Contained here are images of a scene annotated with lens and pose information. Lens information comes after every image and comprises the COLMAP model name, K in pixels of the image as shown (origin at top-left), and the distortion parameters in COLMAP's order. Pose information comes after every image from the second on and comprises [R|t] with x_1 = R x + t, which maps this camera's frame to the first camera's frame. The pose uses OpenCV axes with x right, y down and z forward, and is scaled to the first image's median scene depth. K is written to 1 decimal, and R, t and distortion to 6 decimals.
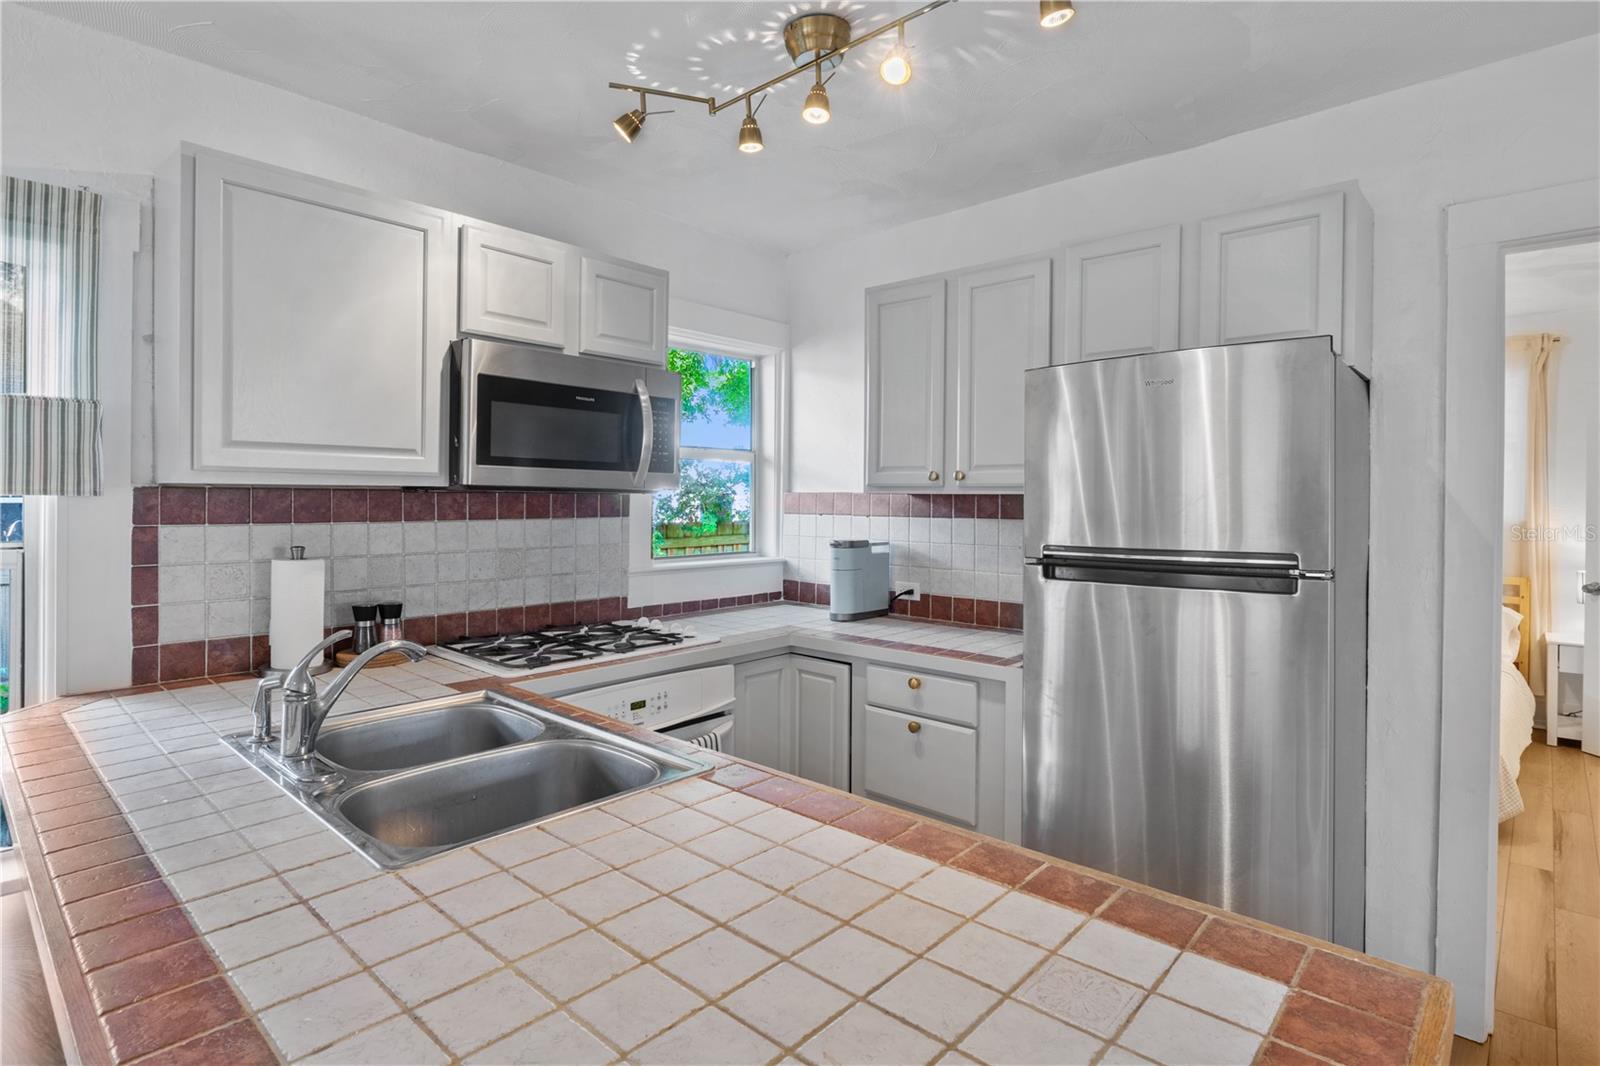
lens RADIAL K [[798.6, 0, 794.3], [0, 798.6, 503.7], [0, 0, 1]] dist [-0.009856, 0.001387]
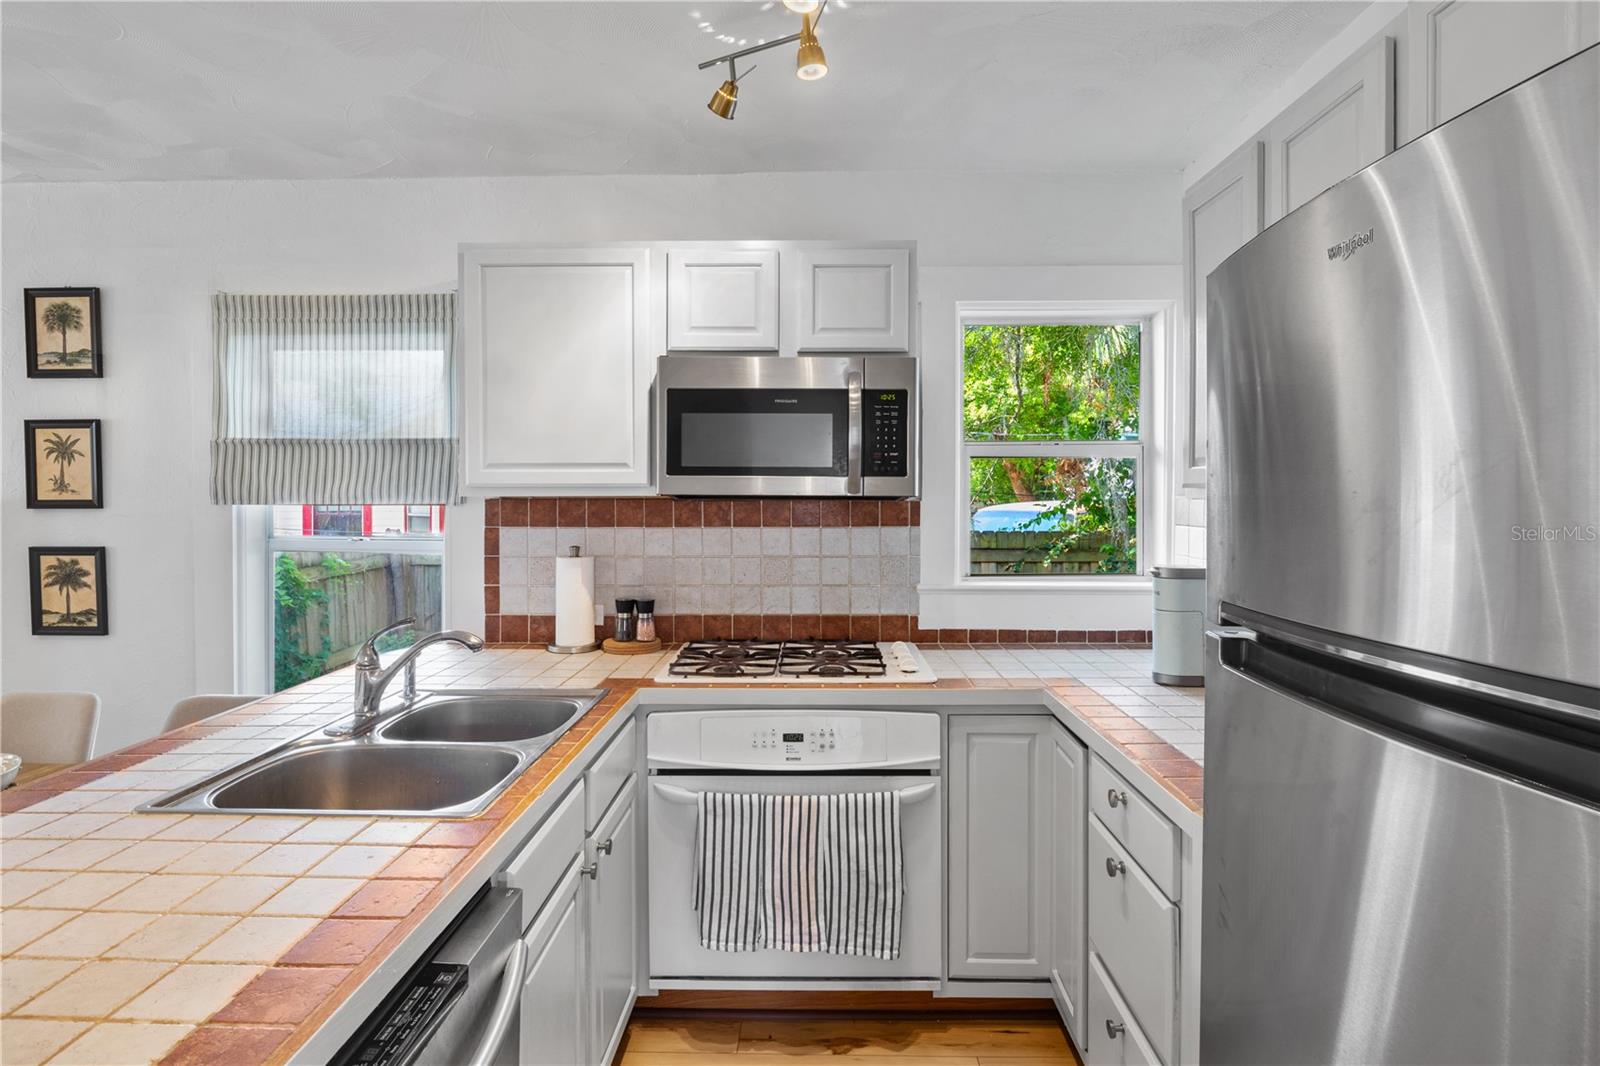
lens RADIAL K [[798.6, 0, 788.7], [0, 798.6, 505.6], [0, 0, 1]] dist [-0.009856, 0.001387]
pose [[0.663928, 0.002329, -0.747793, 0.482922], [-0.001172, 0.999997, 0.002074, -0.010951], [0.747796, -0.000501, 0.663929, 0.408558]]
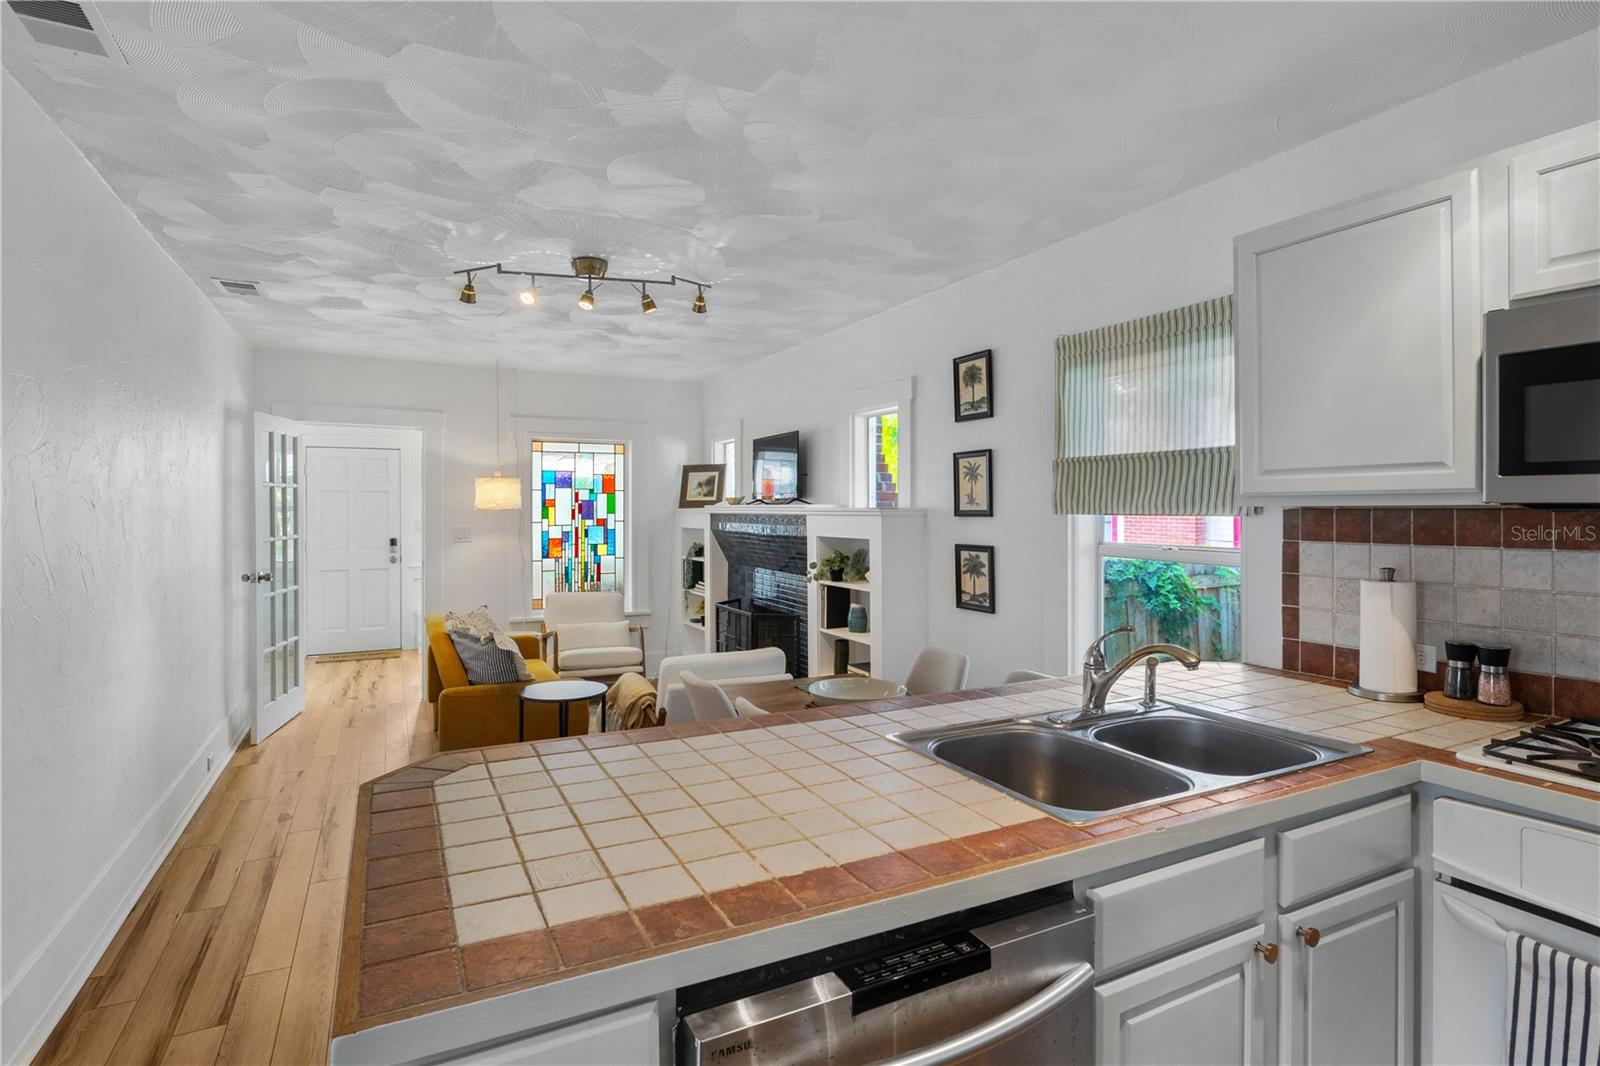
lens RADIAL K [[798.6, 0, 806.2], [0, 798.6, 510.7], [0, 0, 1]] dist [-0.009856, 0.001387]
pose [[-0.334076, -0.002693, -0.942542, 0.513260], [-0.005858, 0.999983, -0.000781, -0.011555], [0.942528, 0.005260, -0.334086, 0.615100]]
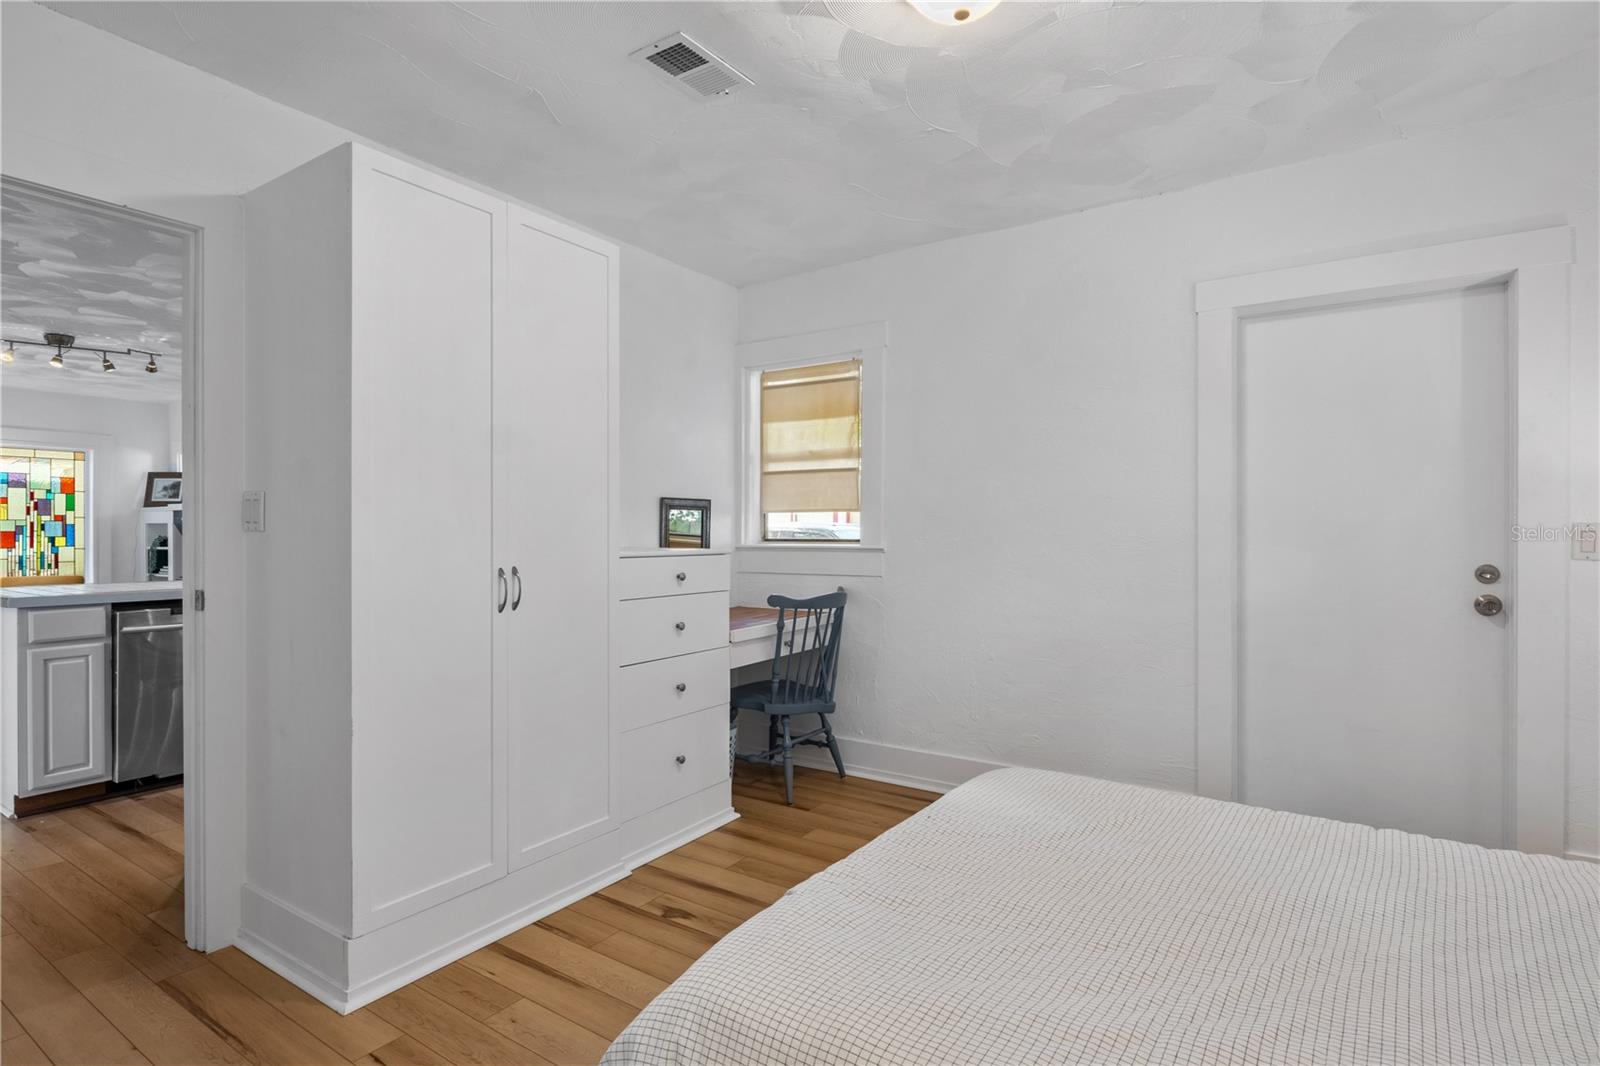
lens RADIAL K [[798.6, 0, 798.5], [0, 798.6, 533.4], [0, 0, 1]] dist [-0.009856, 0.001387]
pose [[0.172641, -0.001147, -0.984984, 1.943656], [-0.006117, 0.999979, -0.002237, 0.089370], [0.984966, 0.006411, 0.172630, 1.491570]]
